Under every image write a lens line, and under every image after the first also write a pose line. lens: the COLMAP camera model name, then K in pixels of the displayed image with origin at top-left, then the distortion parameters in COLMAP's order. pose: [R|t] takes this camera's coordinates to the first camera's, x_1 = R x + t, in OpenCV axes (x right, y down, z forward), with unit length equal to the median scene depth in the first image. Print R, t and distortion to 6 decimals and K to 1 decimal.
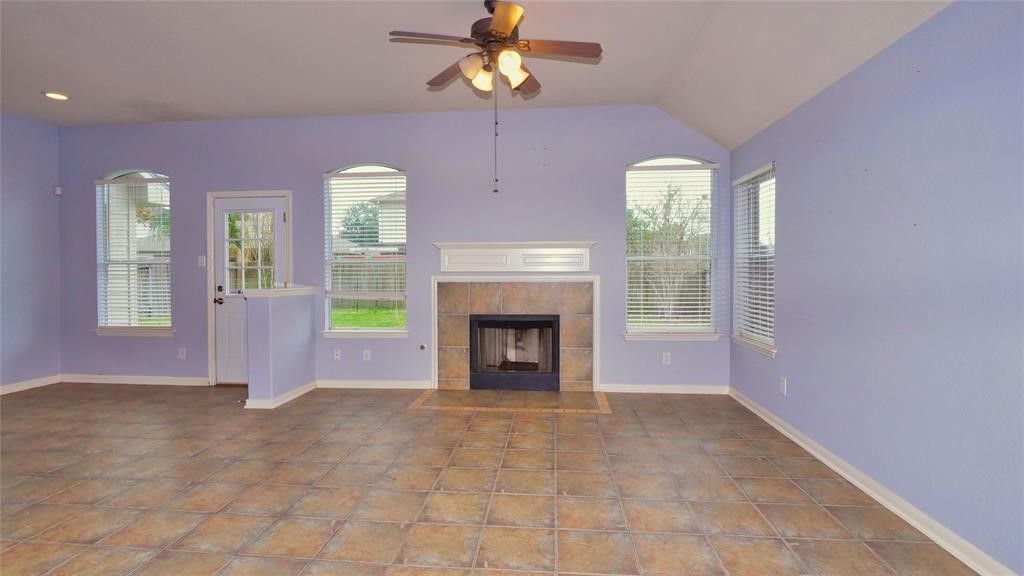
lens RADIAL K [[504.8, 0, 510.9], [0, 504.8, 283.0], [0, 0, 1]] dist [-0.001022, -0.000335]
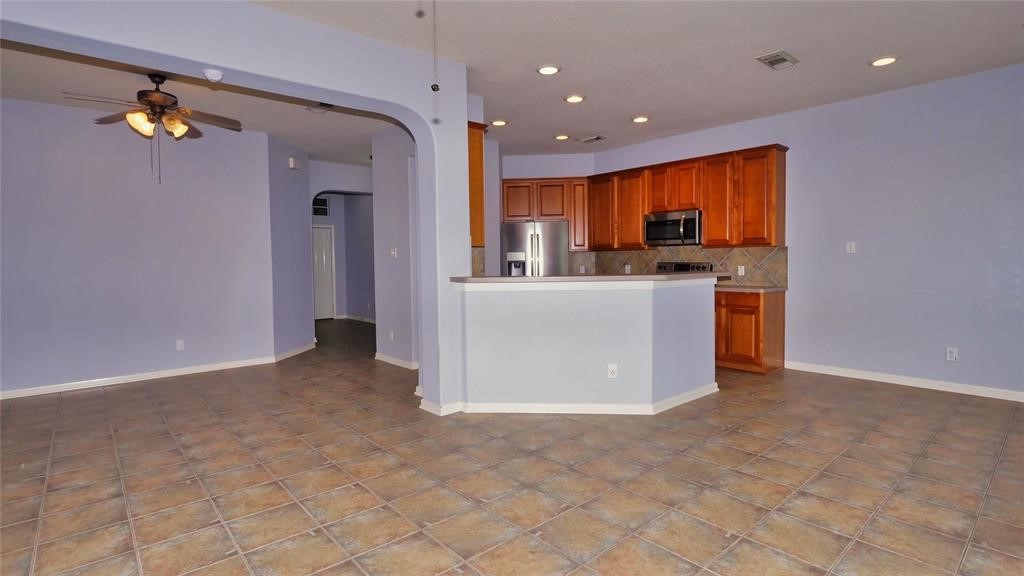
lens RADIAL K [[504.8, 0, 511.8], [0, 504.8, 284.6], [0, 0, 1]] dist [-0.001022, -0.000335]
pose [[-0.700651, 0.044680, -0.712104, 0.344526], [0.000495, 0.998068, 0.062135, -0.050670], [0.713504, 0.043182, -0.699319, 1.732641]]
